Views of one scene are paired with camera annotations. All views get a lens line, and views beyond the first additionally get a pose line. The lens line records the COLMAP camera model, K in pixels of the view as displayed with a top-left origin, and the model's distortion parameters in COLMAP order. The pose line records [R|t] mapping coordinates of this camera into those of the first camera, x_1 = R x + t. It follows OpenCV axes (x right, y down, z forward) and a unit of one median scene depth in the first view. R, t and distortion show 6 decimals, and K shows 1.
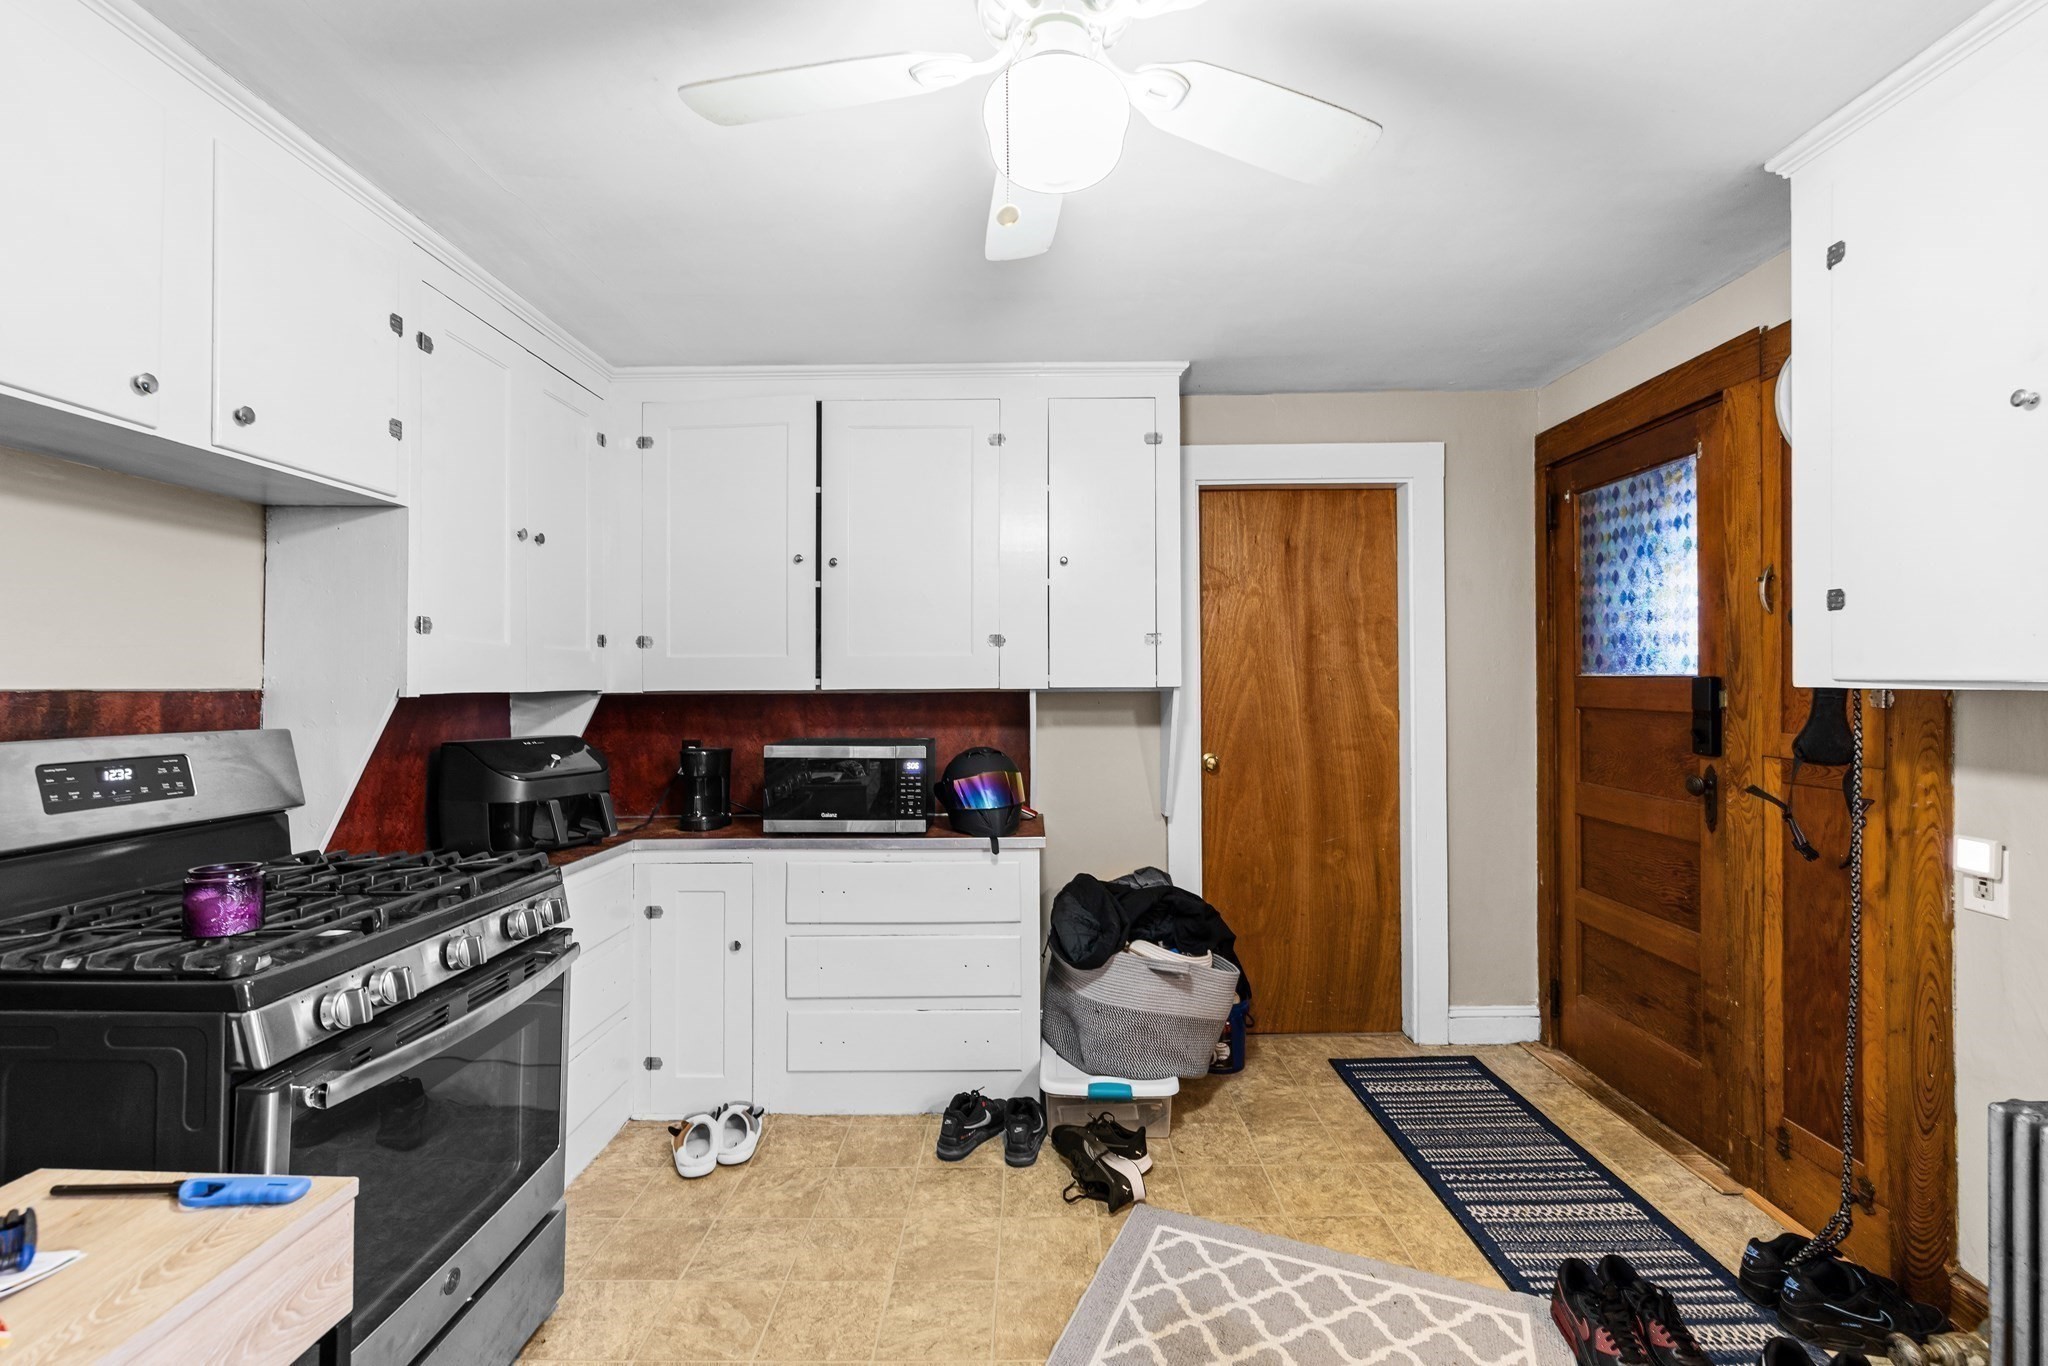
lens RADIAL K [[889.0, 0, 1023.5], [0, 889.0, 667.3], [0, 0, 1]] dist [0.000487, -0.000046]
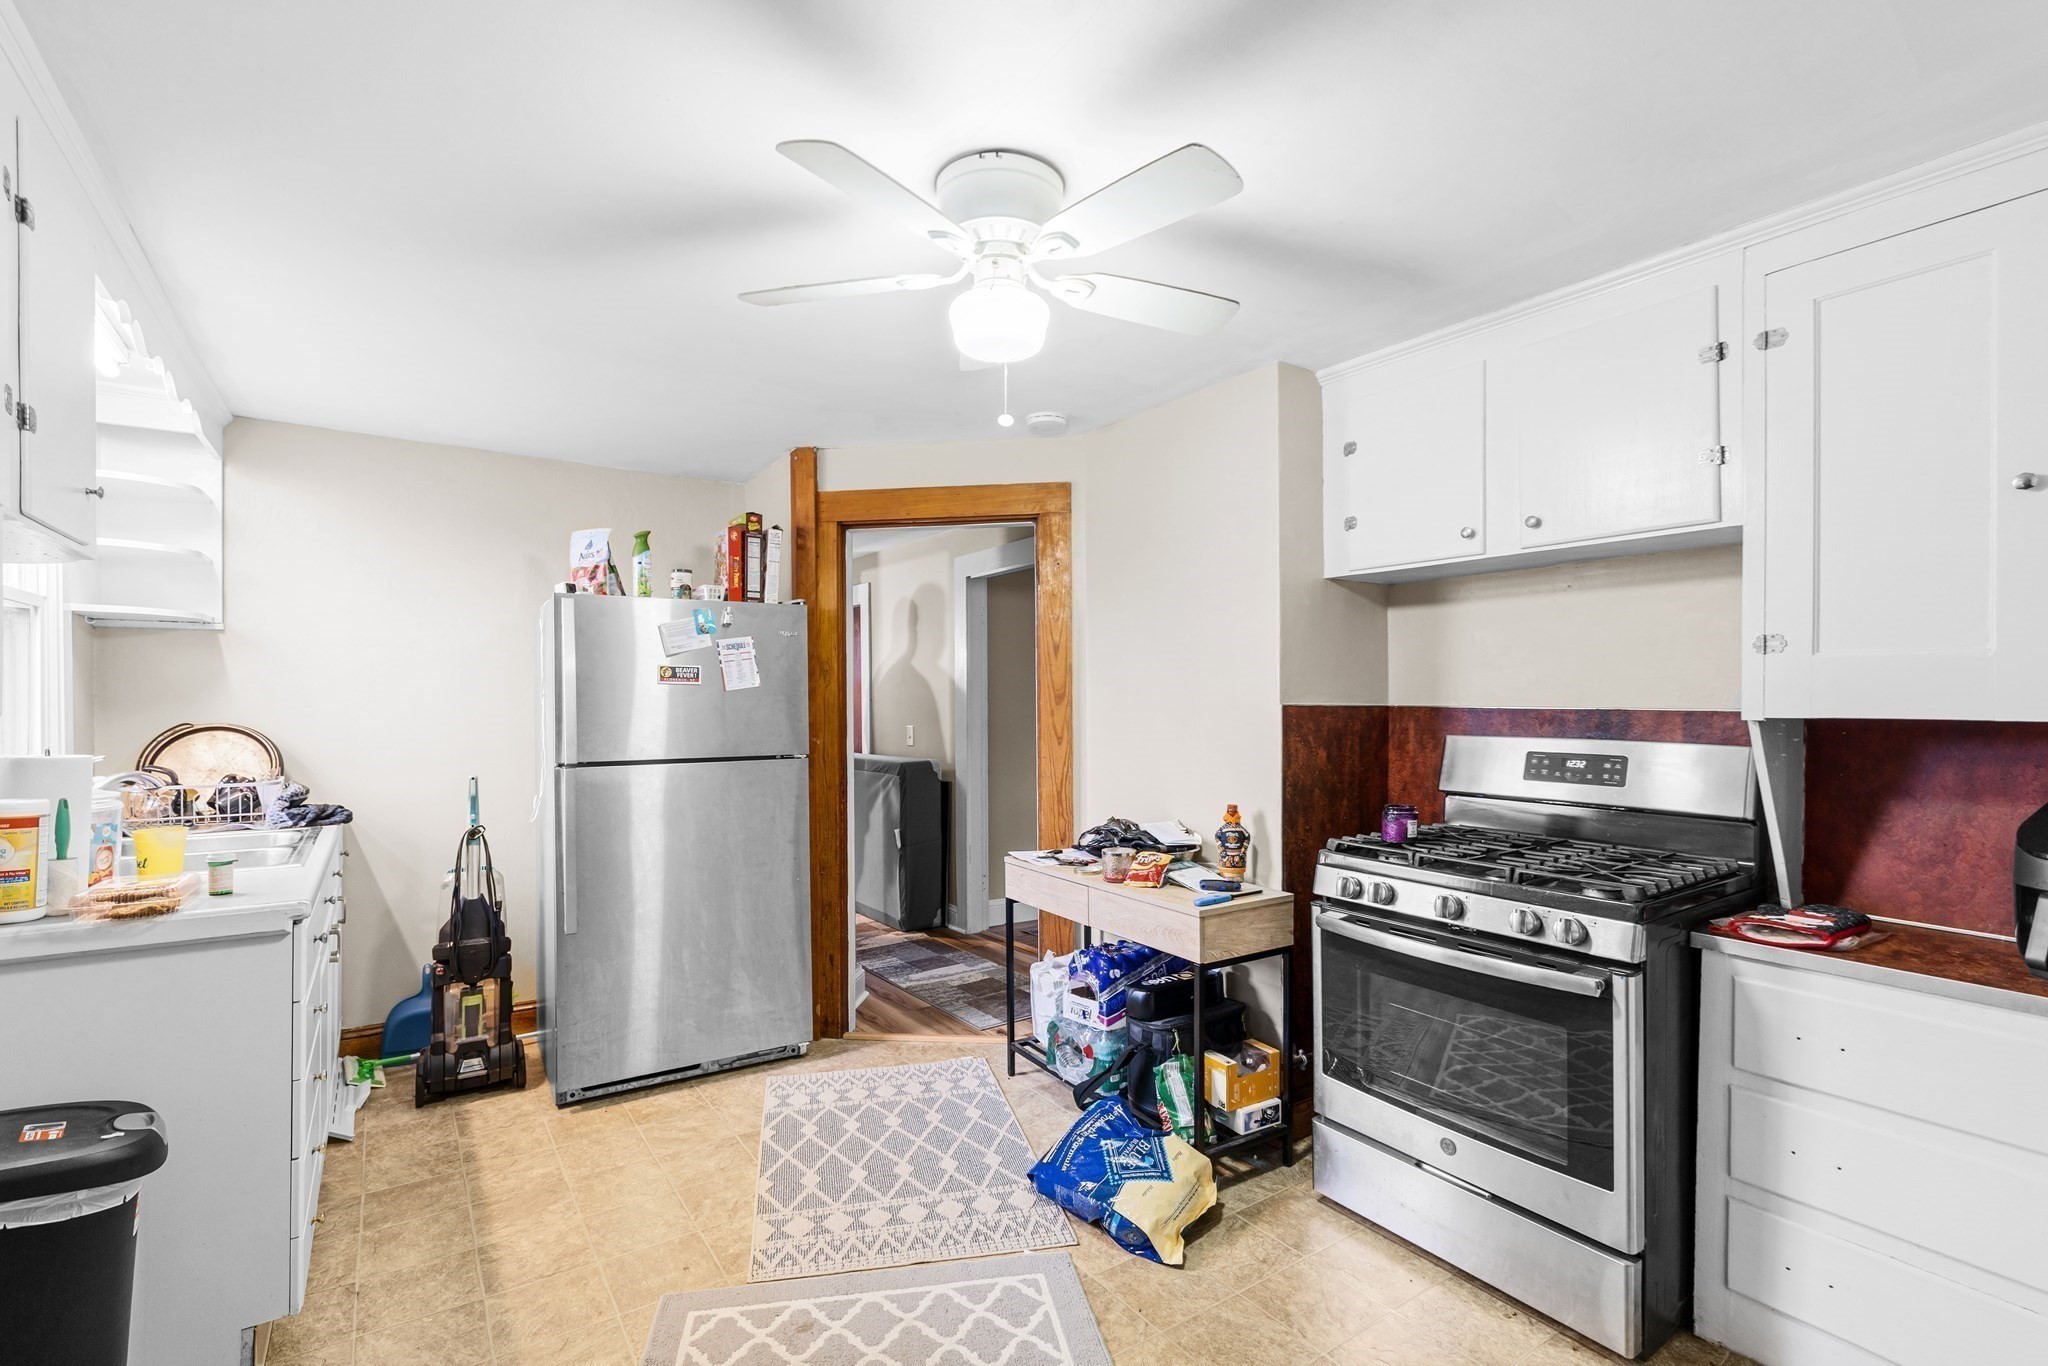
lens RADIAL K [[941.0, 0, 960.5], [0, 941.0, 698.9], [0, 0, 1]] dist [0.000179, -0.000034]
pose [[-0.840796, 0.000550, -0.541351, 0.753144], [0.010153, 0.999840, -0.014753, 0.021755], [0.541256, -0.017901, -0.840667, 1.784369]]
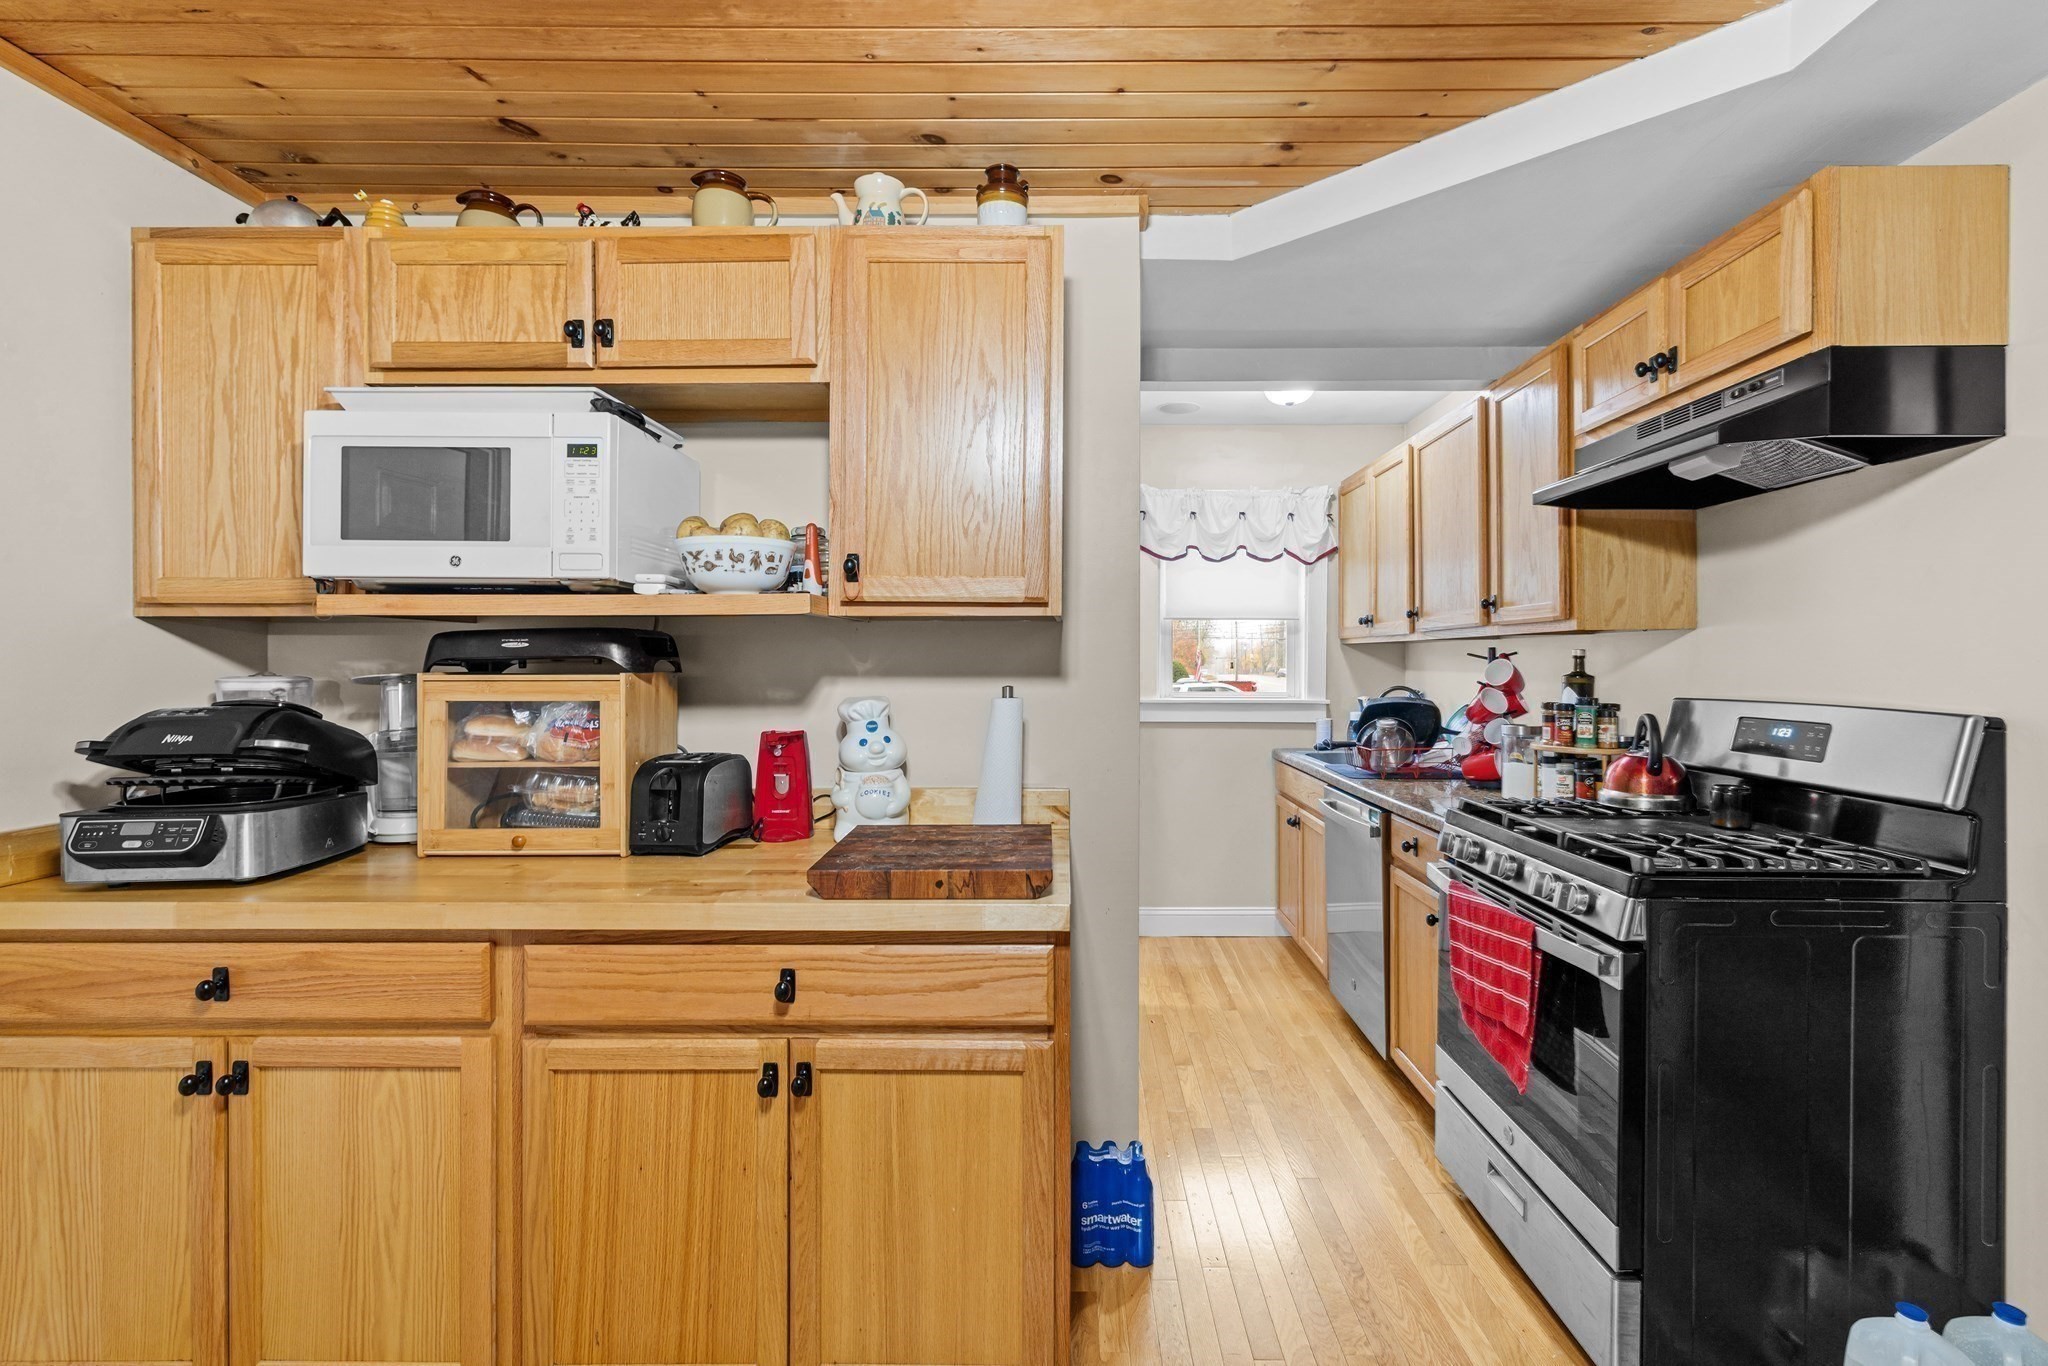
lens RADIAL K [[927.0, 0, 1061.1], [0, 927.0, 665.8], [0, 0, 1]] dist [0.000390, 0.000422]
pose [[-0.999943, -0.002320, -0.010399, 0.040580], [-0.002156, 0.999874, -0.015742, 0.048294], [0.010434, -0.015719, -0.999822, 2.319169]]
